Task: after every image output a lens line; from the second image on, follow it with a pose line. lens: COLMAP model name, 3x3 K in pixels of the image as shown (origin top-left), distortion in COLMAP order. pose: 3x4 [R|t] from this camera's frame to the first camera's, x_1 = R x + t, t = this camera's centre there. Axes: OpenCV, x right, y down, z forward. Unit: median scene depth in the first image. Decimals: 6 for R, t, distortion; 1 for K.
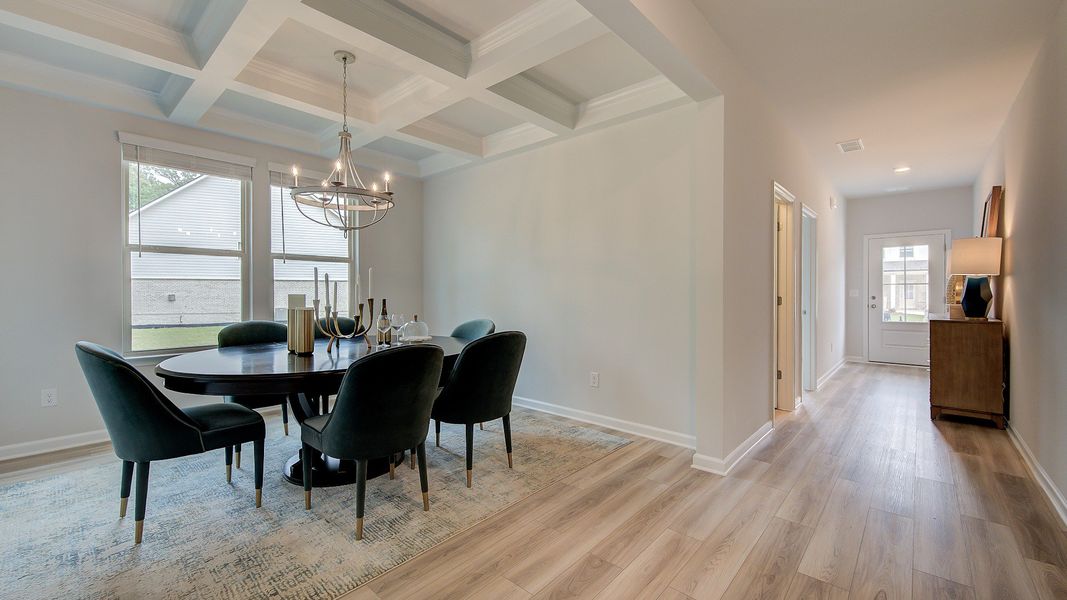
lens RADIAL K [[430.2, 0, 533.1], [0, 430.2, 294.5], [0, 0, 1]] dist [-0.000733, -0.000057]
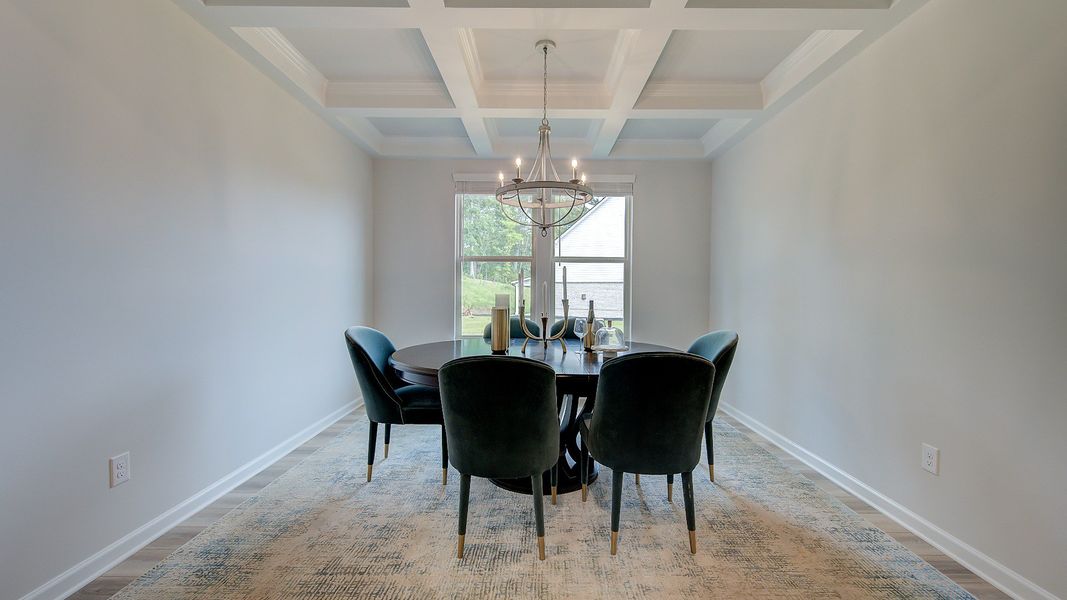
lens RADIAL K [[427.5, 0, 537.2], [0, 427.5, 299.6], [0, 0, 1]] dist [0.002115, 0.000036]
pose [[0.662587, 0.018592, -0.748754, 0.262950], [-0.011490, 0.999827, 0.014659, -0.003598], [0.748897, -0.001110, 0.662686, 0.341954]]
